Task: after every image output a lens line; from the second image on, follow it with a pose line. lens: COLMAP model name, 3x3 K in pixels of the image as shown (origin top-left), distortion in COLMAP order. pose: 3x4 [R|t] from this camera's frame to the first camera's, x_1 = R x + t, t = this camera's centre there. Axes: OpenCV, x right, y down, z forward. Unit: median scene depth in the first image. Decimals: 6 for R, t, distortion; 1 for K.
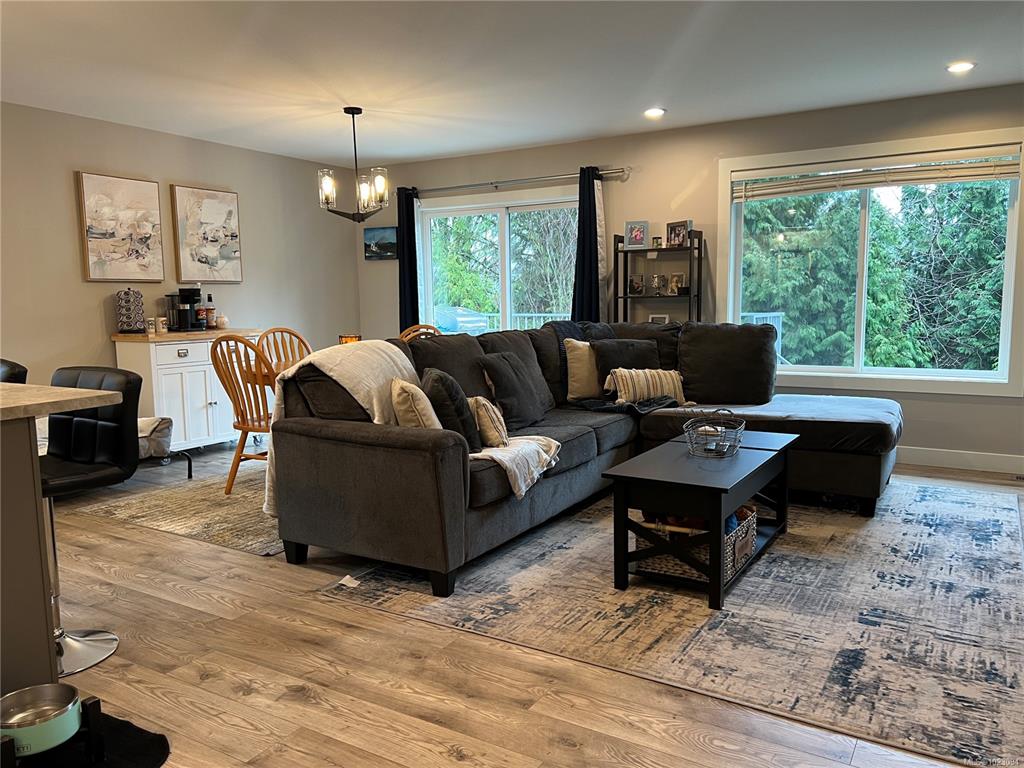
lens RADIAL K [[763.7, 0, 518.1], [0, 763.7, 393.8], [0, 0, 1]] dist [0.055743, -0.064254]
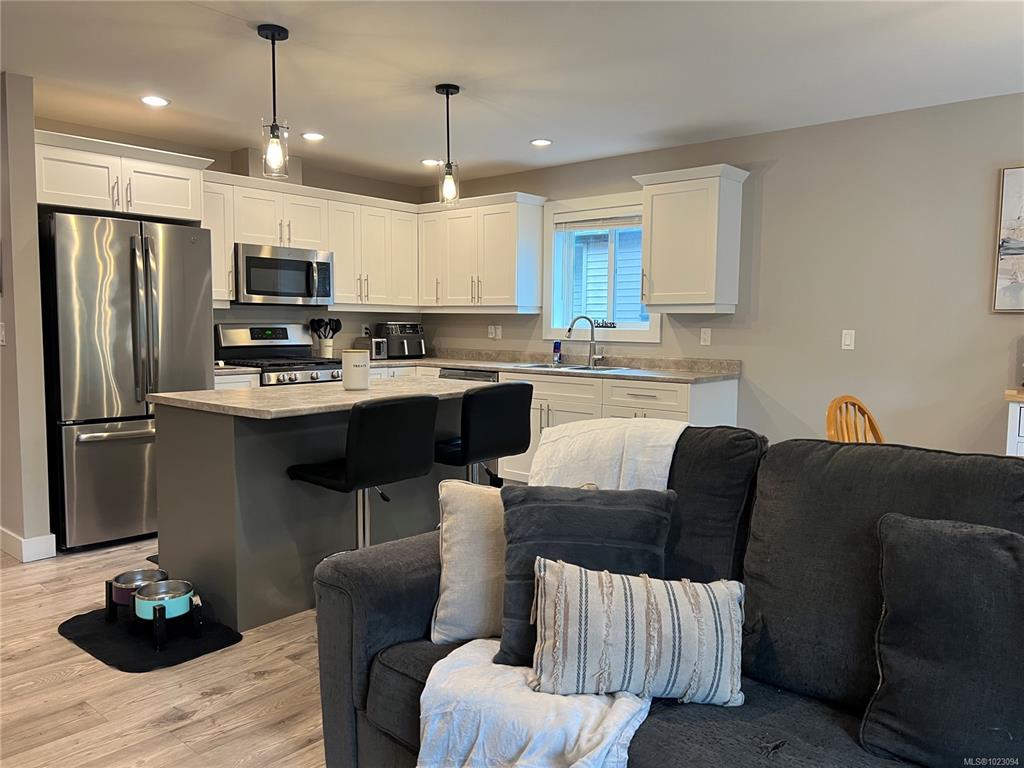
lens RADIAL K [[763.7, 0, 513.5], [0, 763.7, 376.0], [0, 0, 1]] dist [0.055743, -0.064254]
pose [[-0.168163, 0.079099, -0.982581, 0.290992], [-0.133464, 0.985770, 0.102197, -0.106988], [0.976682, 0.148325, -0.155213, 0.721401]]
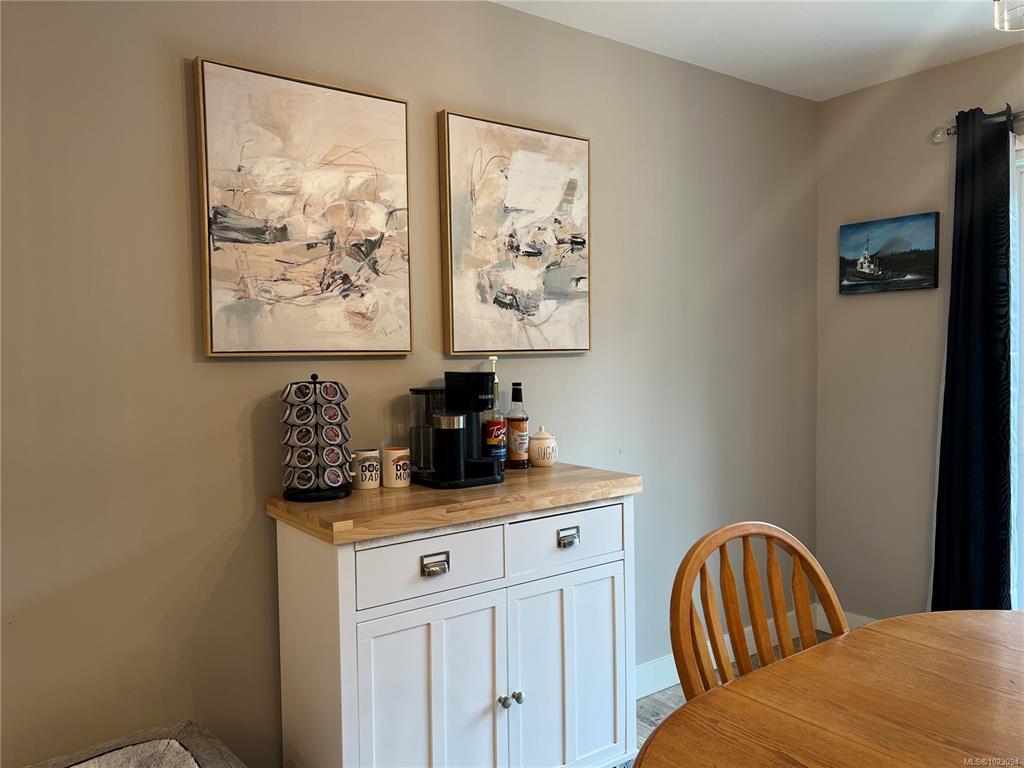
lens RADIAL K [[763.7, 0, 506.5], [0, 763.7, 402.6], [0, 0, 1]] dist [0.055743, -0.064254]
pose [[0.920185, 0.019852, -0.390980, -0.307530], [-0.043618, 0.997694, -0.051999, -0.121184], [0.389047, 0.064902, 0.918929, 0.779479]]
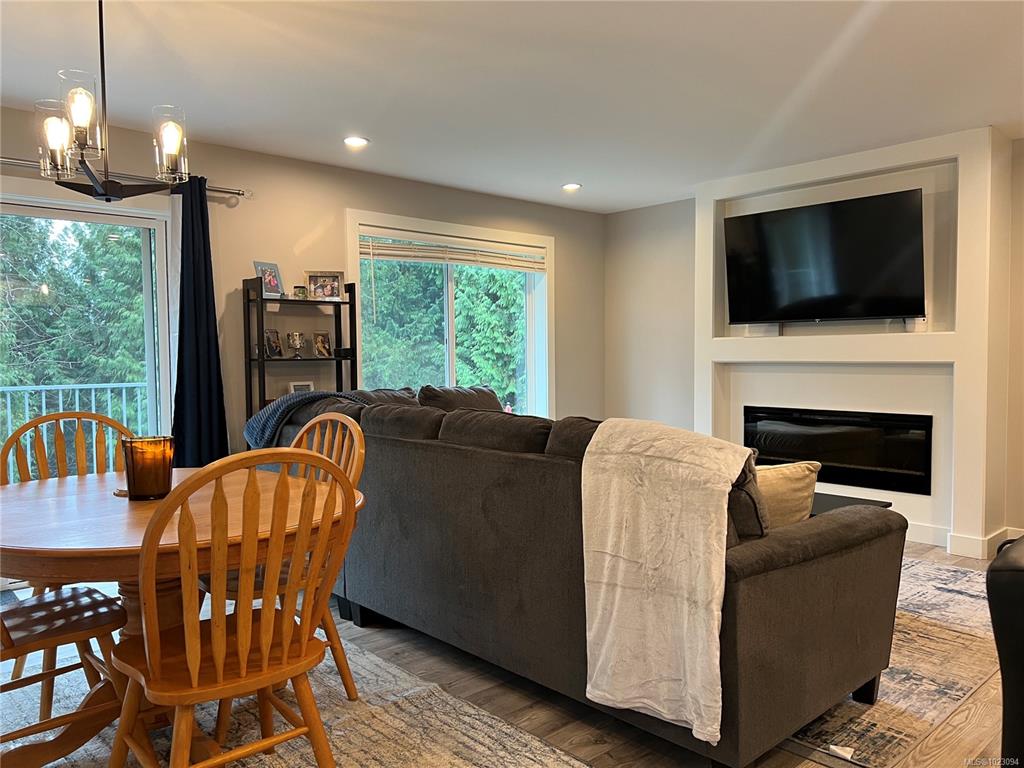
lens RADIAL K [[763.7, 0, 515.1], [0, 763.7, 383.1], [0, 0, 1]] dist [0.055743, -0.064254]
pose [[0.274281, -0.025242, 0.961318, -0.632685], [0.125166, 0.992089, -0.009662, -0.079119], [-0.953469, 0.122975, 0.275270, 0.678031]]
